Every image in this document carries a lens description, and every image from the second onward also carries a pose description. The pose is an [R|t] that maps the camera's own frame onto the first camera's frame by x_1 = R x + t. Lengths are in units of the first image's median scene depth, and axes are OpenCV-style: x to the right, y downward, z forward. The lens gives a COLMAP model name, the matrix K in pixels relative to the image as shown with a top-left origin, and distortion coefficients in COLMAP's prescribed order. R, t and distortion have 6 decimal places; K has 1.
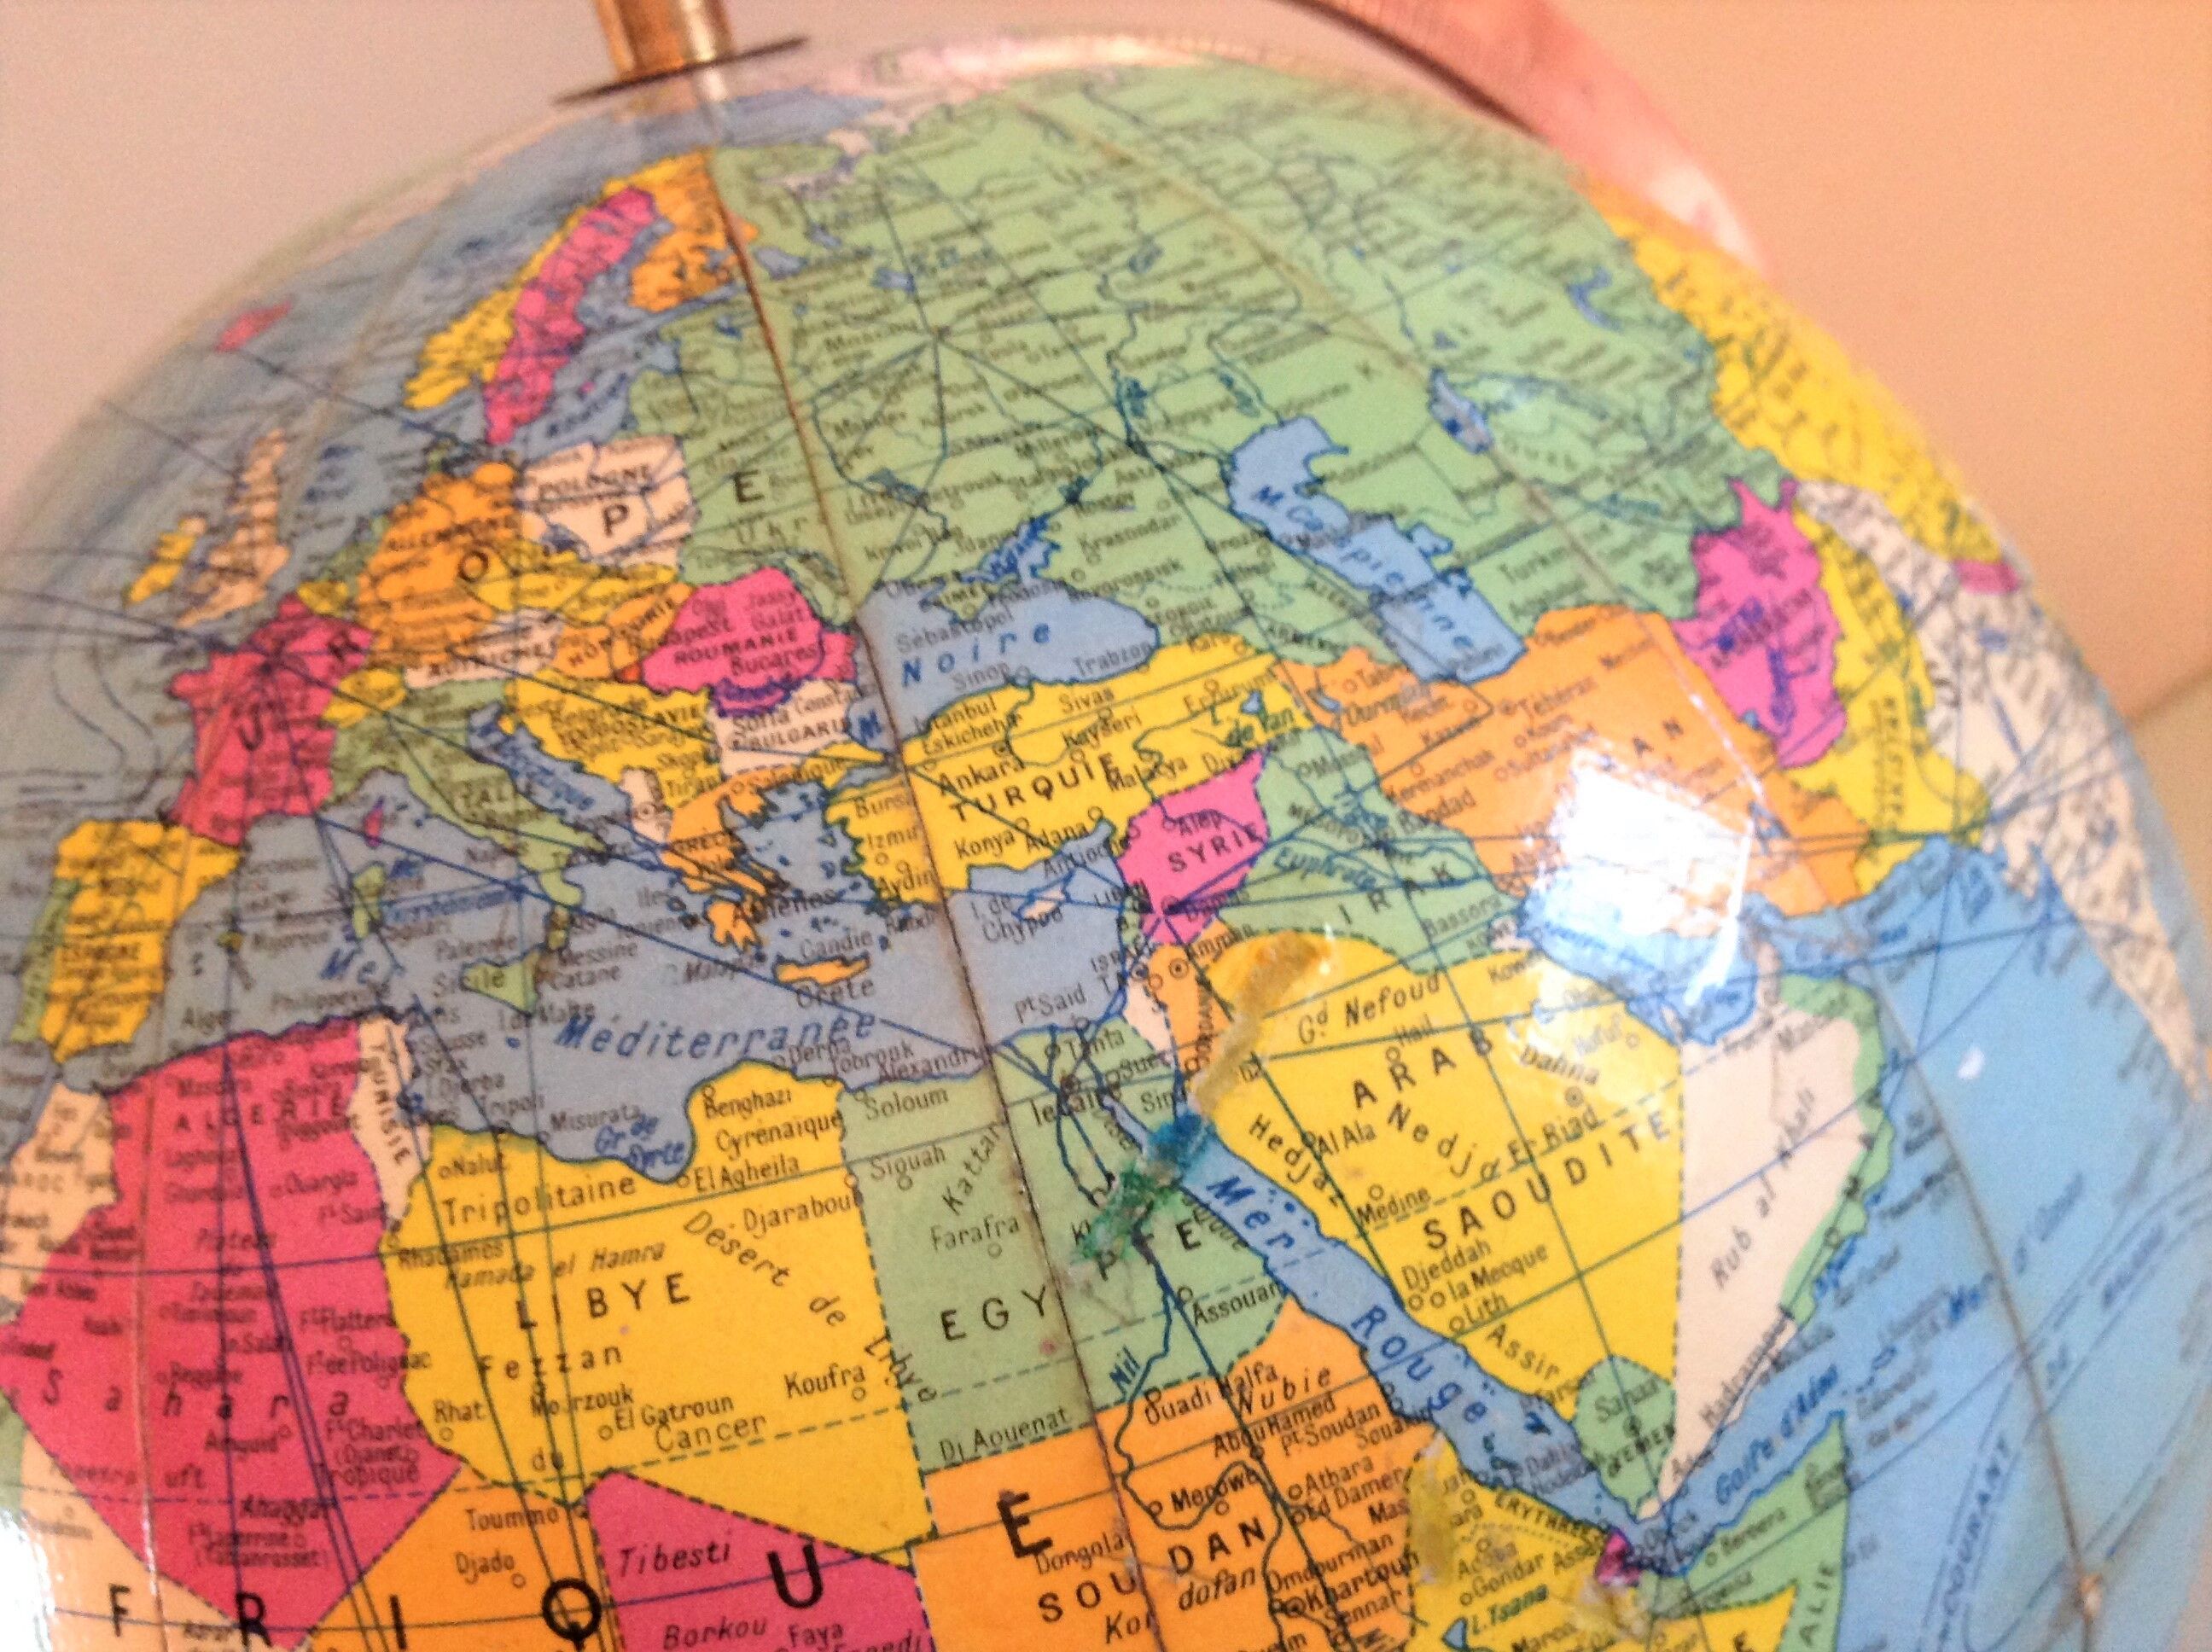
lens RADIAL K [[2140.8, 0, 1110.5], [0, 2140.8, 819.9], [0, 0, 1]] dist [0.137005, -0.392080]
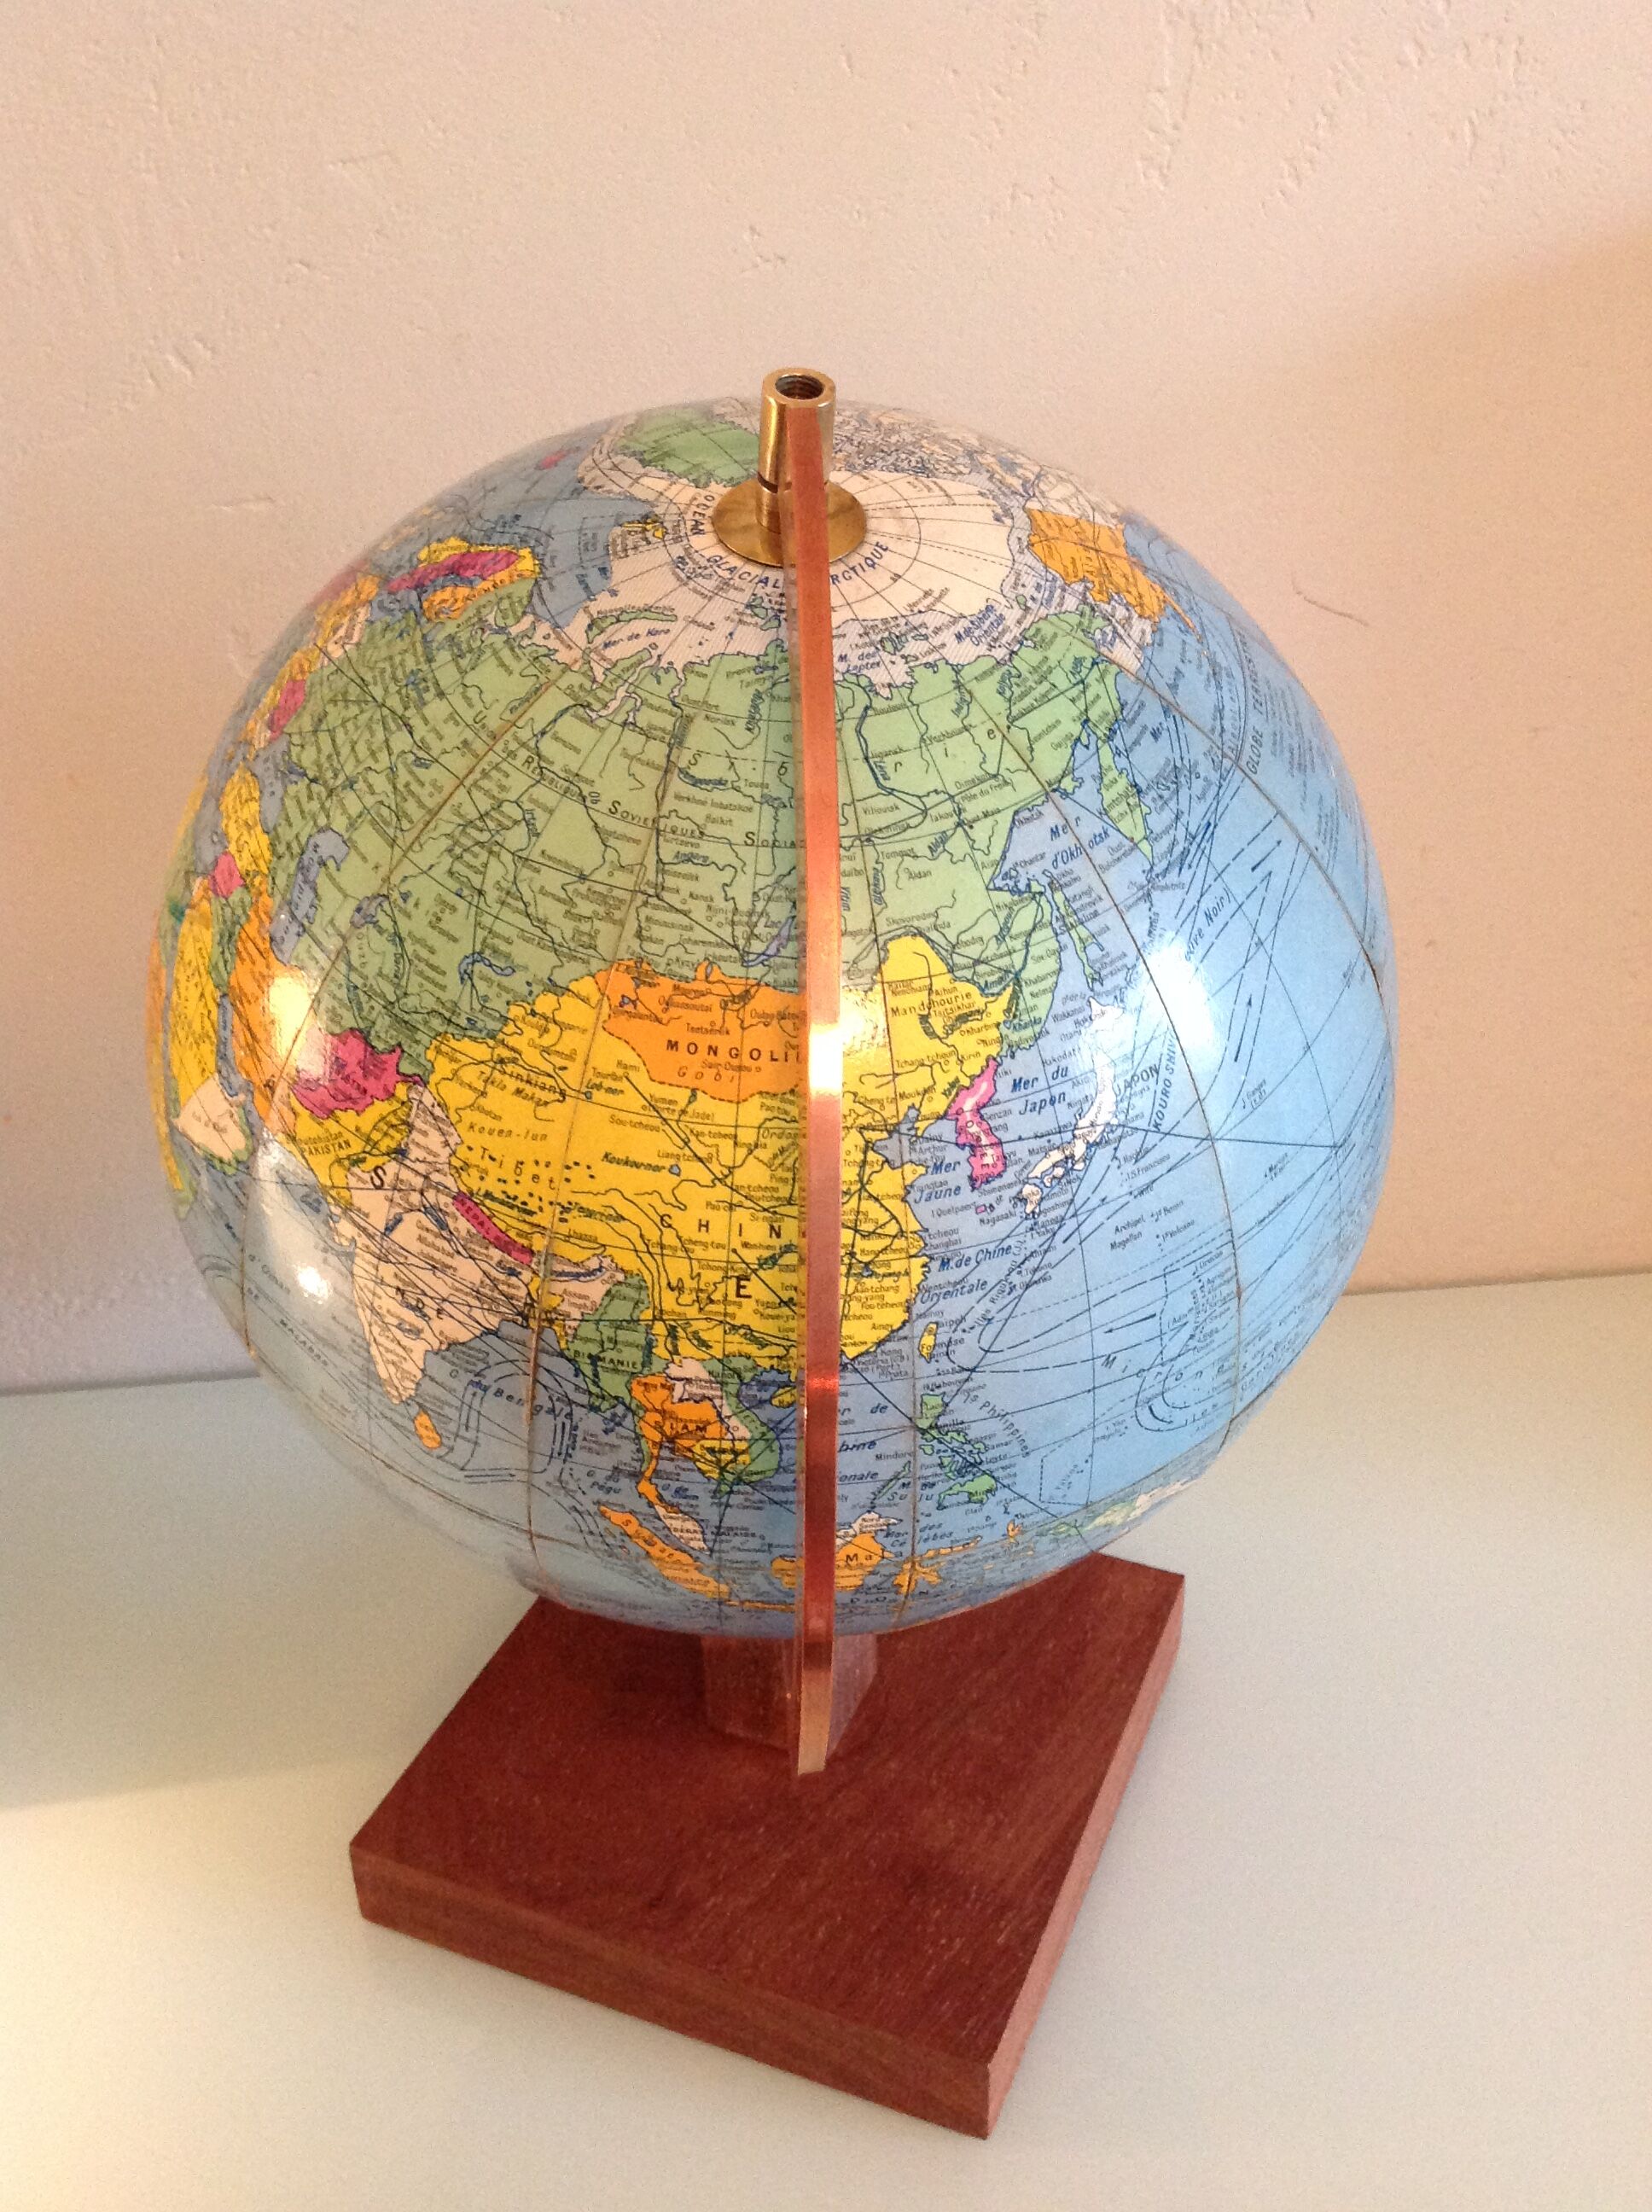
lens RADIAL K [[2154.0, 0, 832.1], [0, 2154.0, 1093.1], [0, 0, 1]] dist [0.150264, -0.460121]
pose [[0.000438, 0.890713, -0.454566, 1.531422], [-0.396529, 0.417457, 0.817615, -2.423428], [0.918022, 0.179890, 0.353376, 0.751719]]
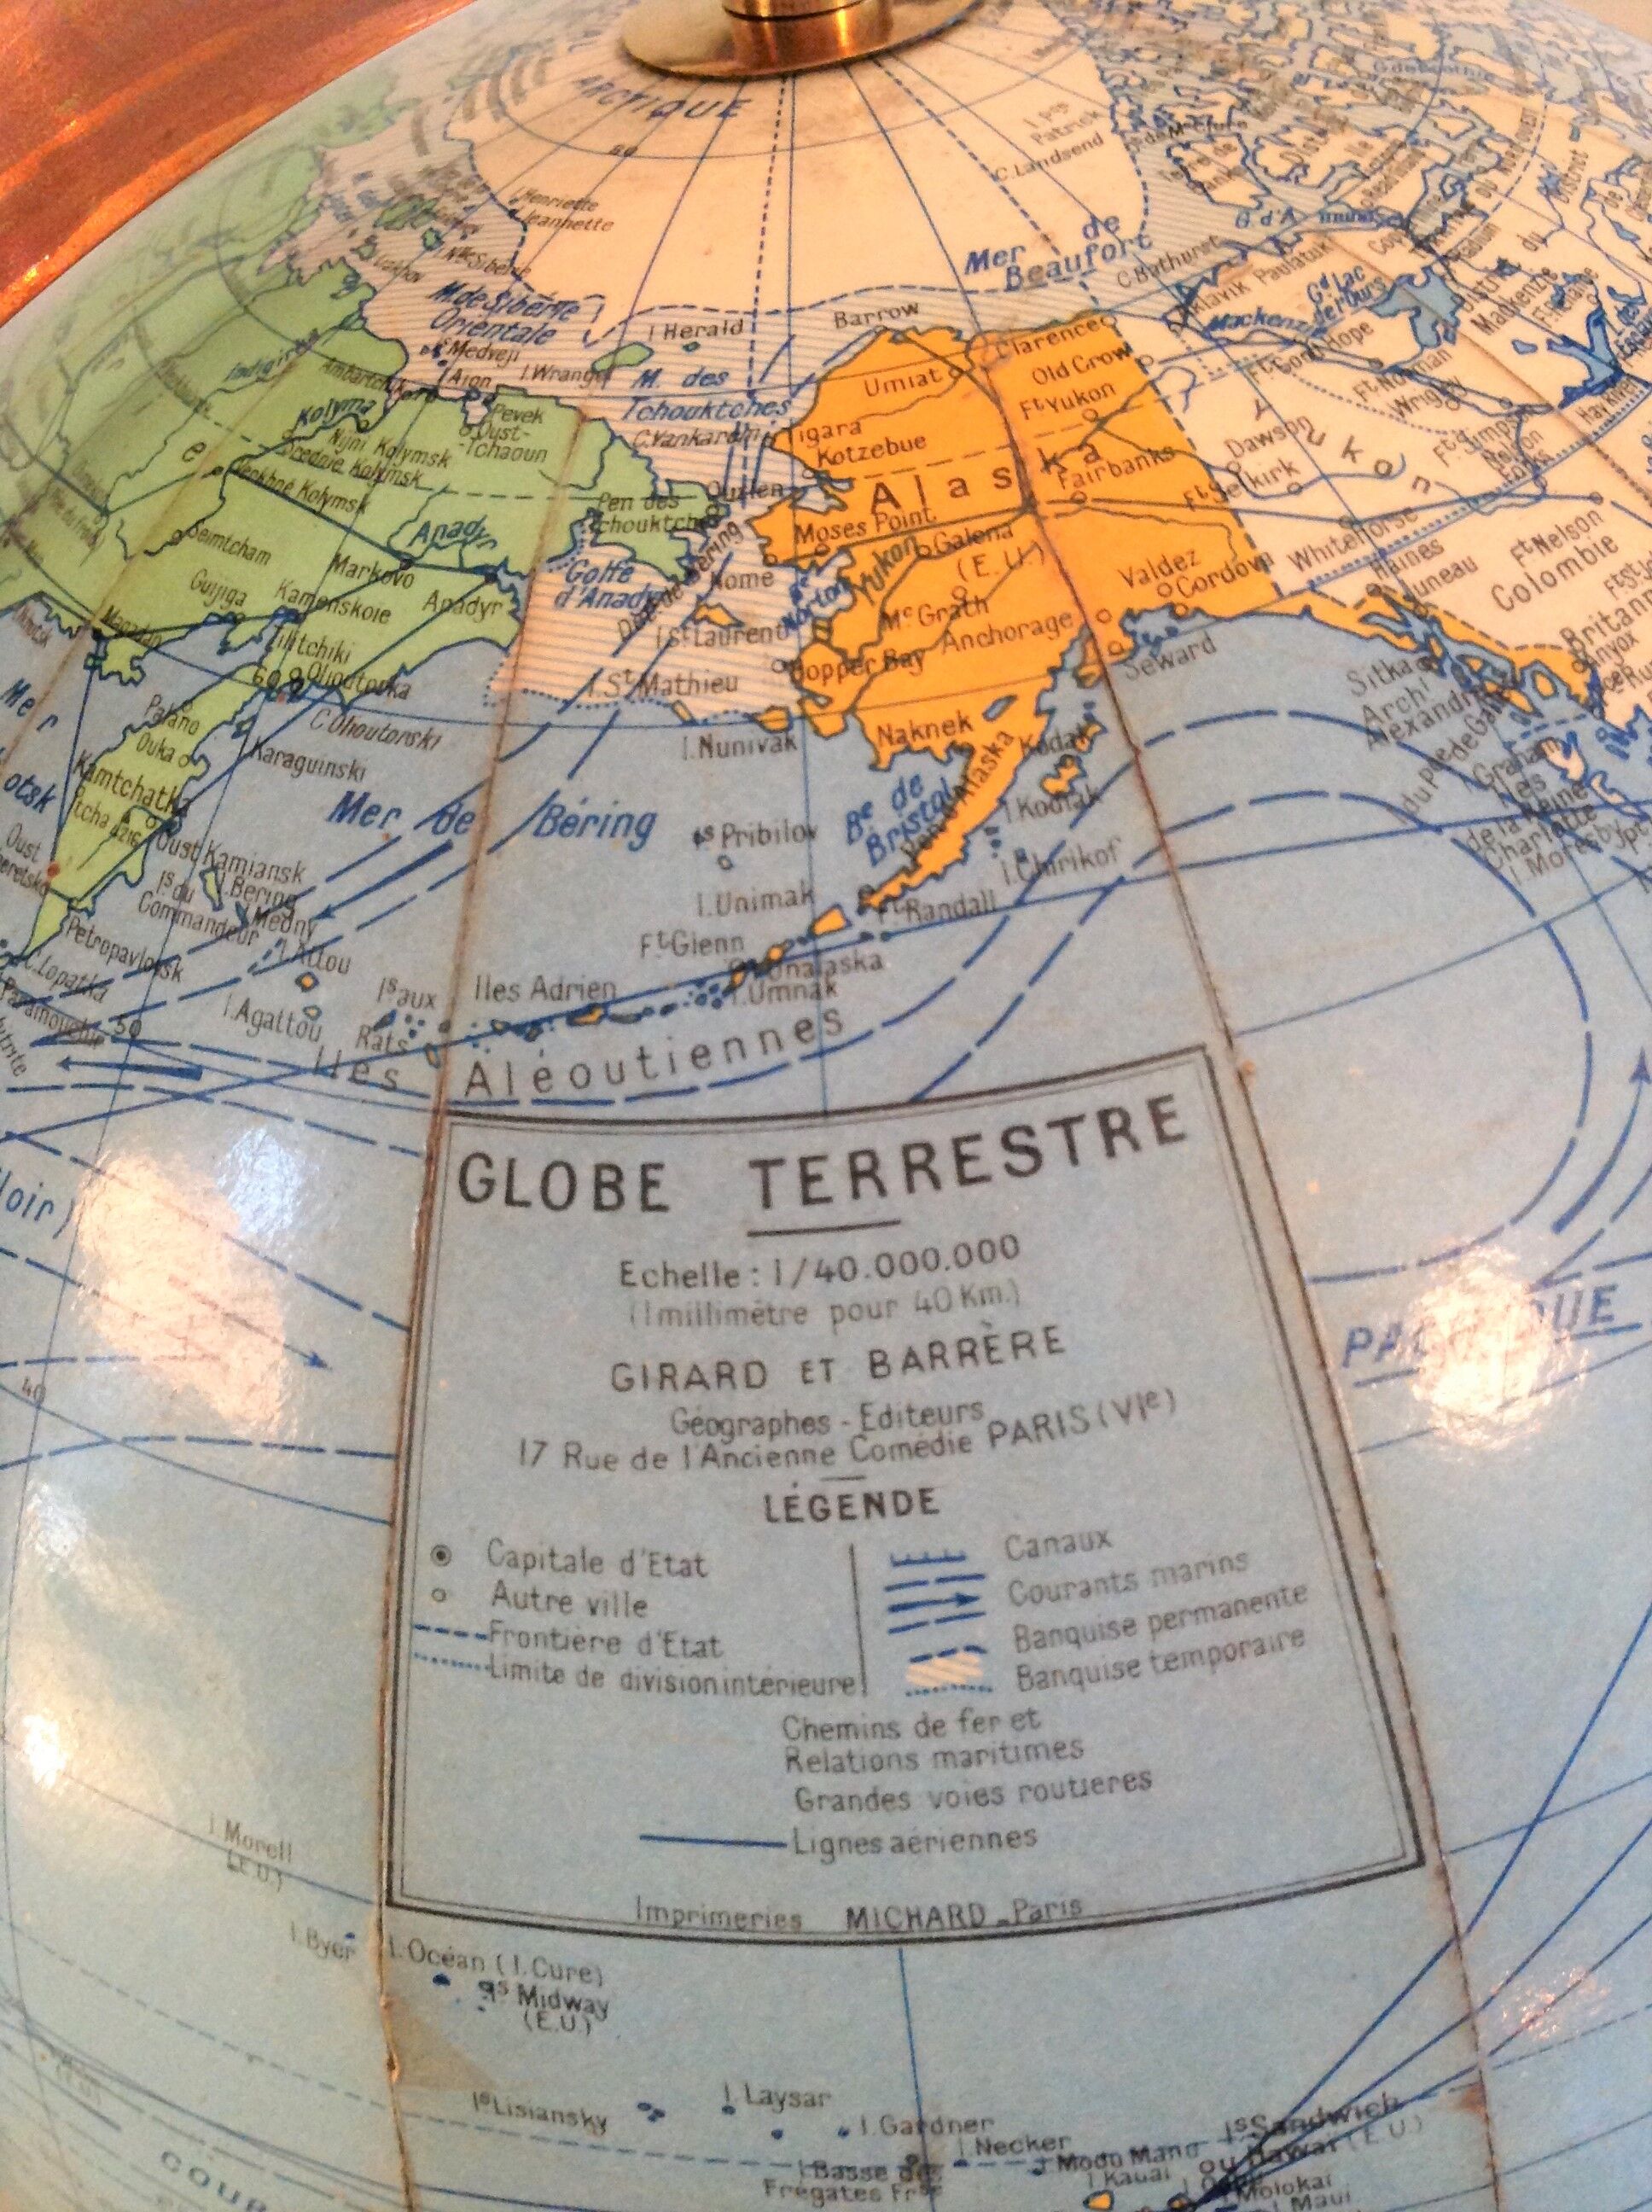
lens RADIAL K [[2108.7, 0, 824.0], [0, 2108.7, 1116.0], [0, 0, 1]] dist [0.132413, -0.348999]
pose [[-0.926650, 0.295295, 0.232637, -0.391191], [0.332522, 0.355200, 0.873649, -1.262889], [0.175352, 0.886924, -0.427338, 2.475835]]
